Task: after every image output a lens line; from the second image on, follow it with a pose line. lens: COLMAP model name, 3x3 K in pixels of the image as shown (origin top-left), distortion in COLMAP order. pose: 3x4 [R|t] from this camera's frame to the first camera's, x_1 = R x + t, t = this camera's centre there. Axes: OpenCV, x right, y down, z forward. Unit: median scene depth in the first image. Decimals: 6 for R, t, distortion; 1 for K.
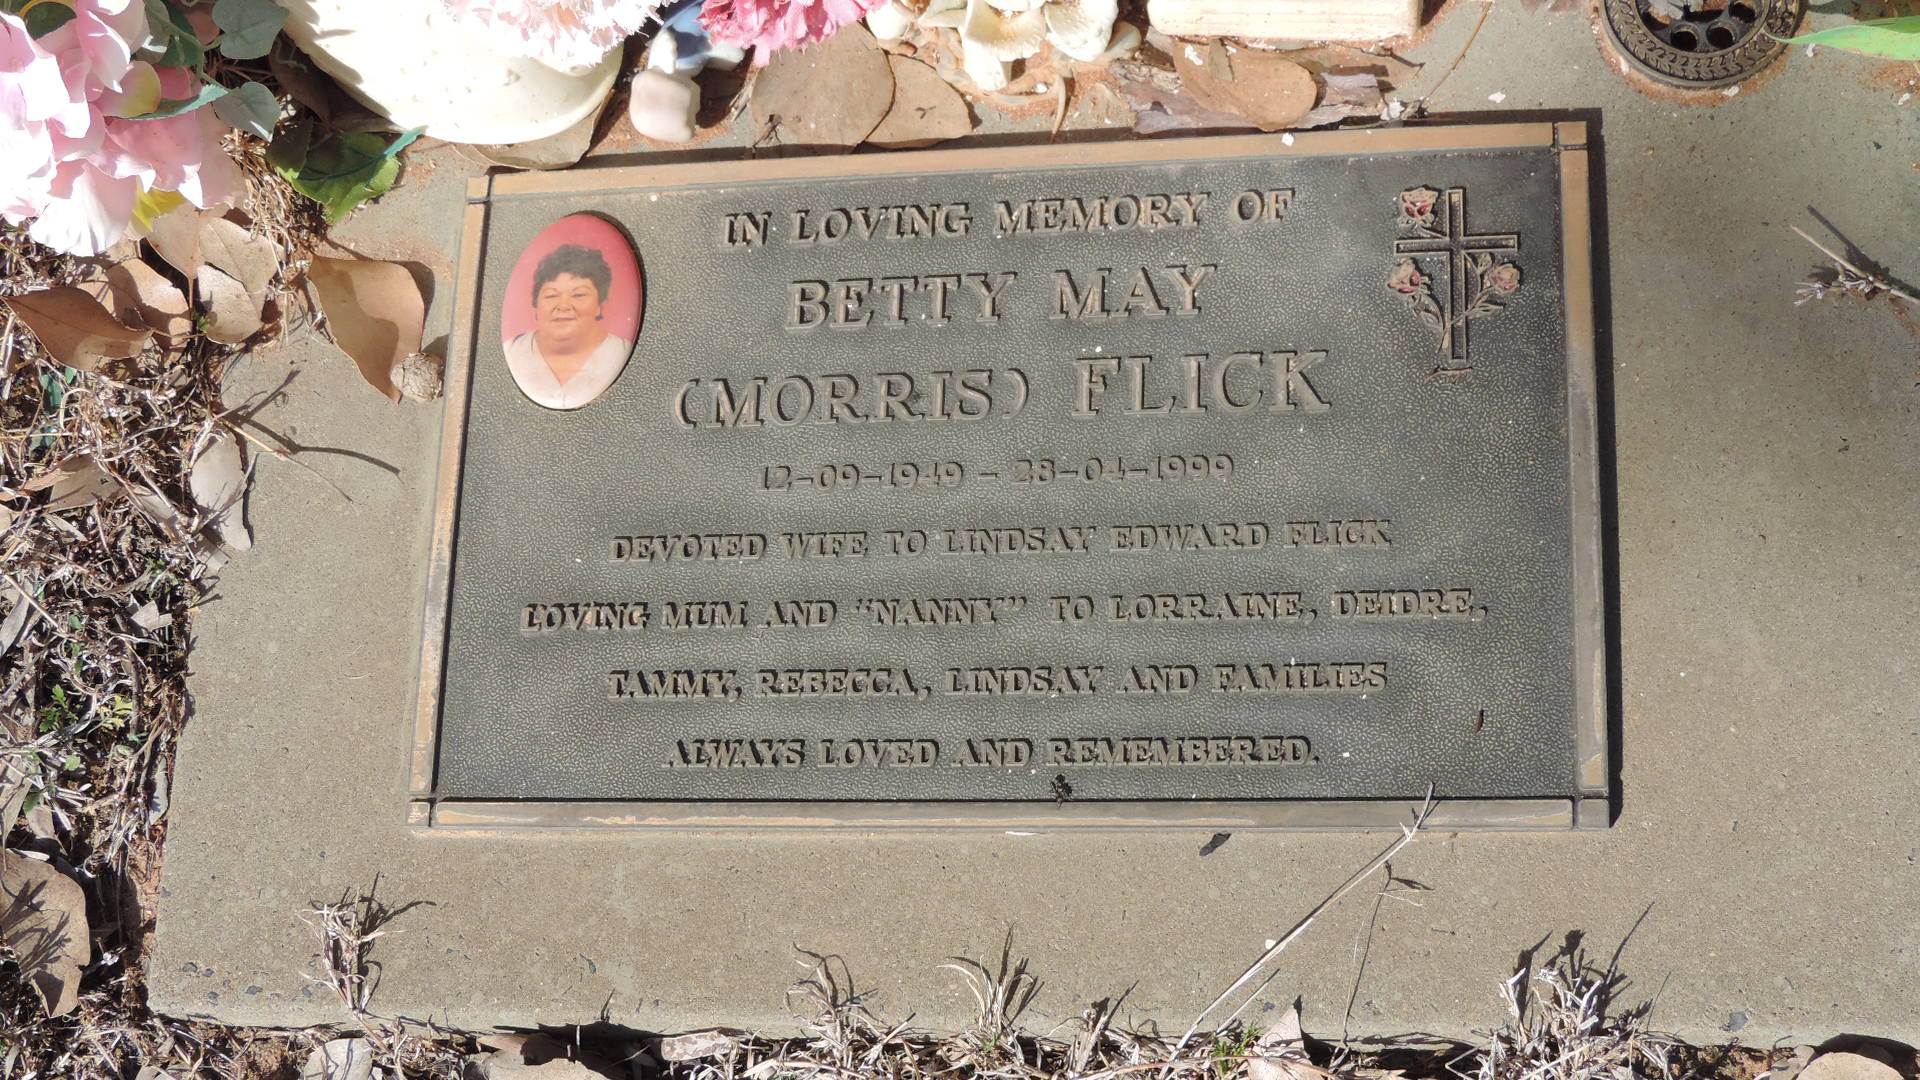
lens RADIAL K [[2753.6, 0, 960.0], [0, 2753.6, 540.0], [0, 0, 1]] dist [-0.092972, 0.079350]
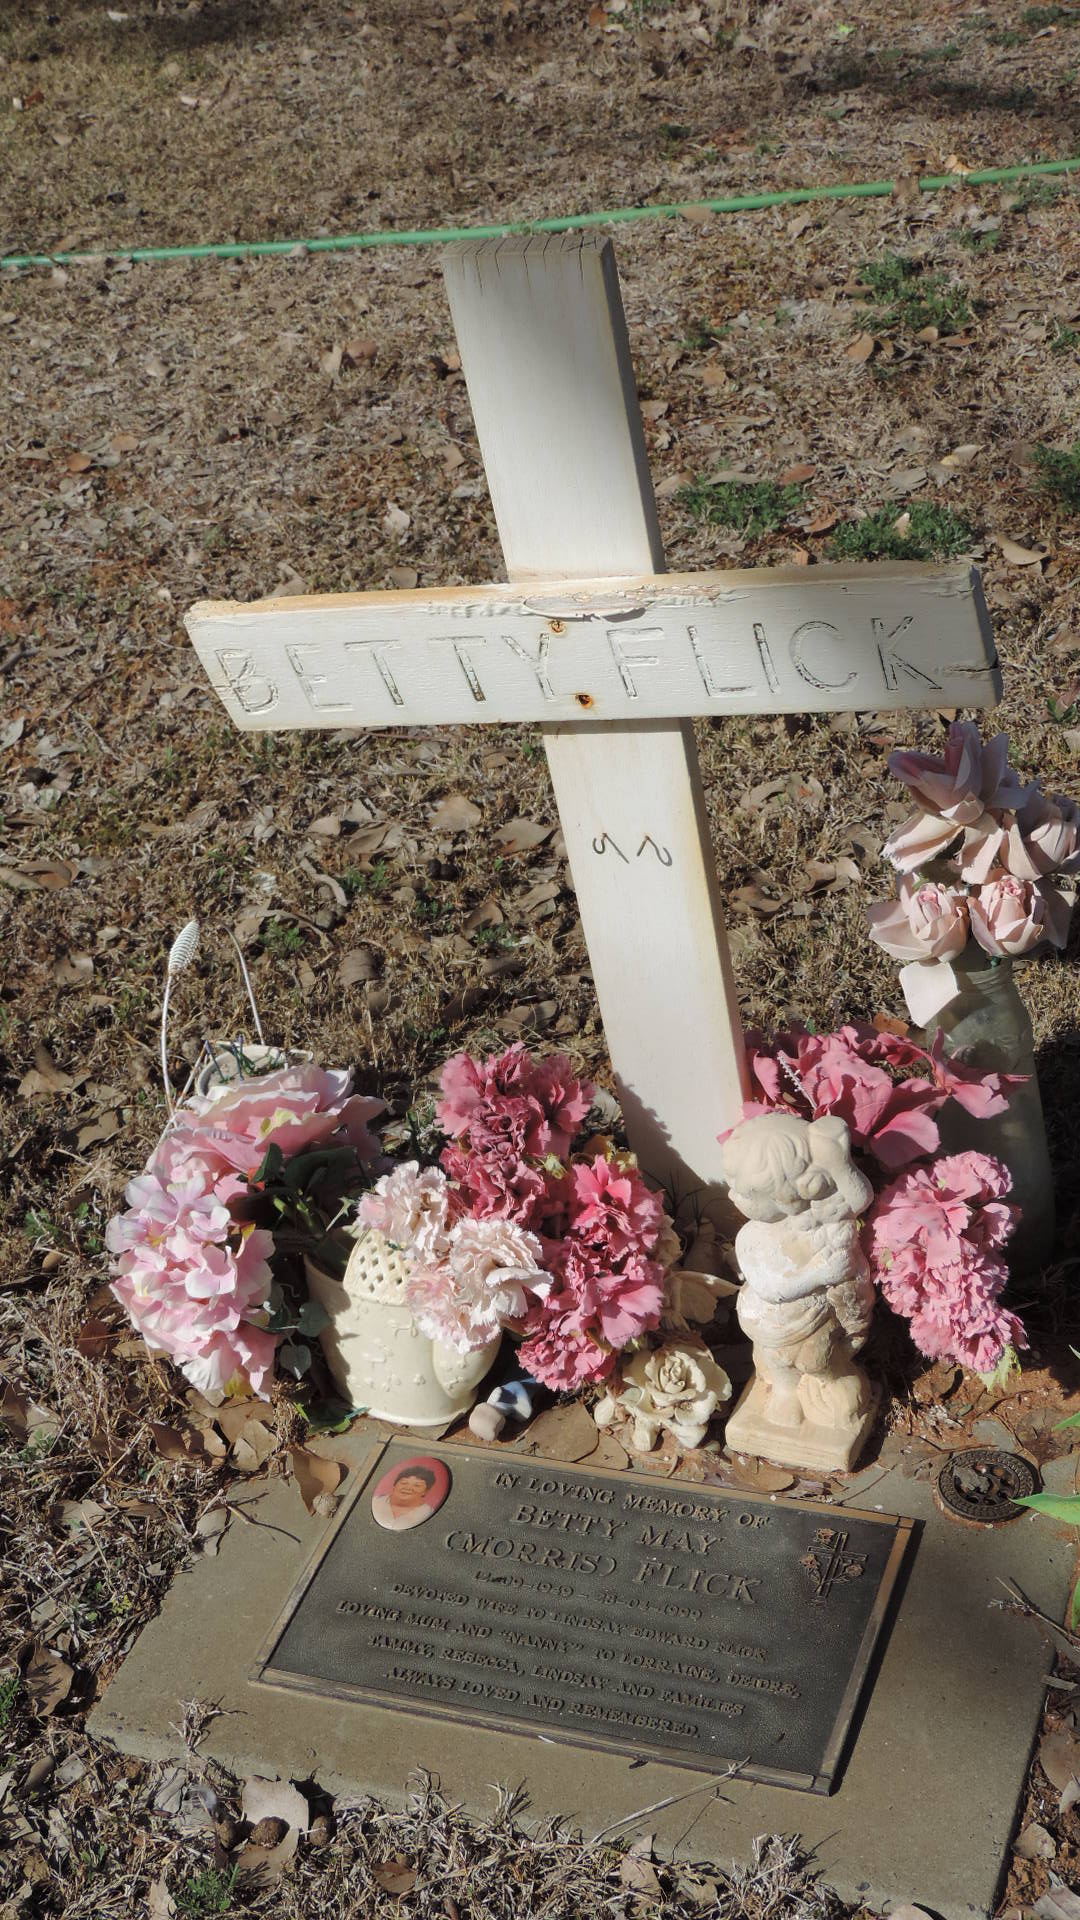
lens RADIAL K [[2753.6, 0, 540.0], [0, 2753.6, 960.0], [0, 0, 1]] dist [-0.092972, 0.079350]
pose [[0.952277, 0.238421, -0.190589, 0.243013], [-0.305194, 0.753981, -0.581695, 0.777120], [0.005012, 0.612101, 0.790764, -0.842055]]
